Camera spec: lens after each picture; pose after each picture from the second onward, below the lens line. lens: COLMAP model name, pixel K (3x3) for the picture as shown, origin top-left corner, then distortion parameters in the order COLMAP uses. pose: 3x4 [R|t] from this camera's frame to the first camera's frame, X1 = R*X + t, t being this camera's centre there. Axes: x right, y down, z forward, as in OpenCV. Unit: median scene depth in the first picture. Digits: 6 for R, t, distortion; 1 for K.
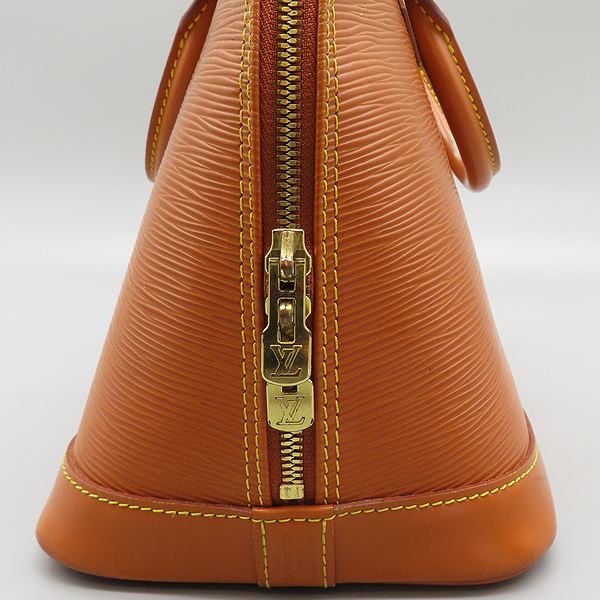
lens RADIAL K [[949.7, 0, 300.0], [0, 949.7, 300.0], [0, 0, 1]] dist [-0.108285, -0.132434]
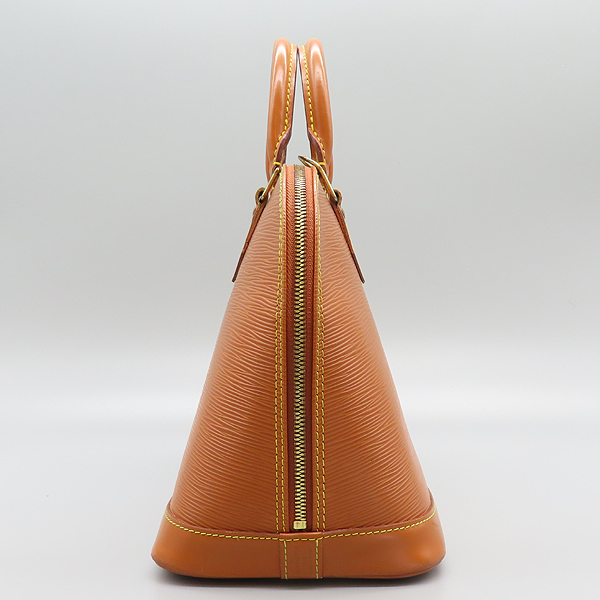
lens RADIAL K [[949.7, 0, 300.0], [0, 949.7, 300.0], [0, 0, 1]] dist [-0.108285, -0.132434]
pose [[0.998958, 0.000378, 0.045645, -0.095495], [0.005820, 0.990752, -0.135560, 0.011173], [-0.045274, 0.135684, 0.989717, -0.946674]]
